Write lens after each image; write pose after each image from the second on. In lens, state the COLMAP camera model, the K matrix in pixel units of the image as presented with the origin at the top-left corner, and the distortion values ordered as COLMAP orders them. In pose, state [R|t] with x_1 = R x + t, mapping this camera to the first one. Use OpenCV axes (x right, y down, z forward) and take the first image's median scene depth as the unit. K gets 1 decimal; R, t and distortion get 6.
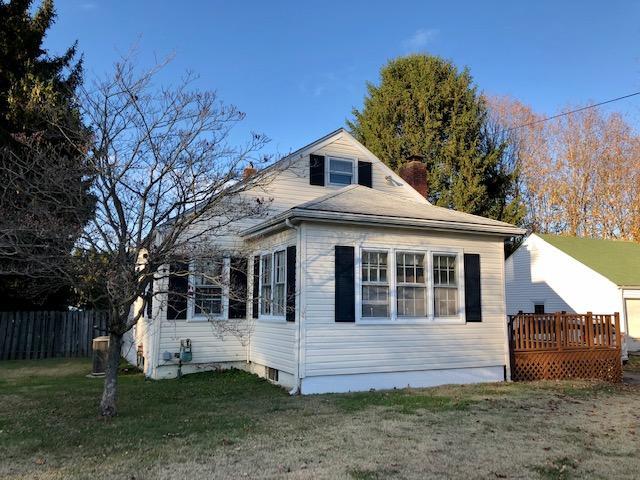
lens RADIAL K [[515.2, 0, 320.0], [0, 515.2, 240.0], [0, 0, 1]] dist [0.000816, -0.000849]
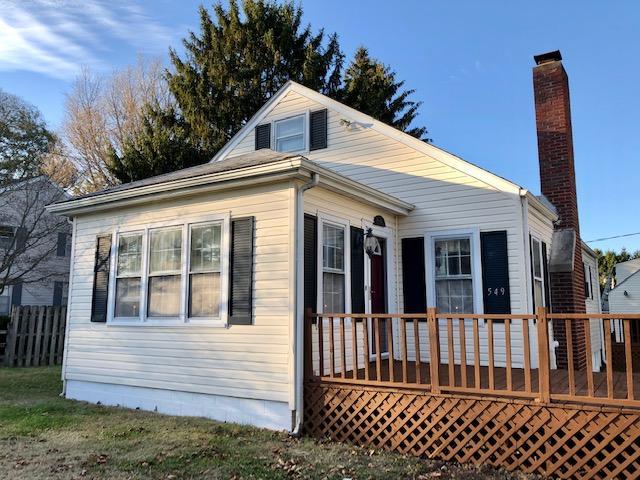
lens RADIAL K [[582.4, 0, 320.0], [0, 582.4, 240.0], [0, 0, 1]] dist [0.002620, -0.000144]
pose [[0.517948, -0.129216, -0.845596, 0.969479], [0.099402, 0.990920, -0.090536, 0.131713], [0.849617, -0.037161, 0.526090, 0.720652]]
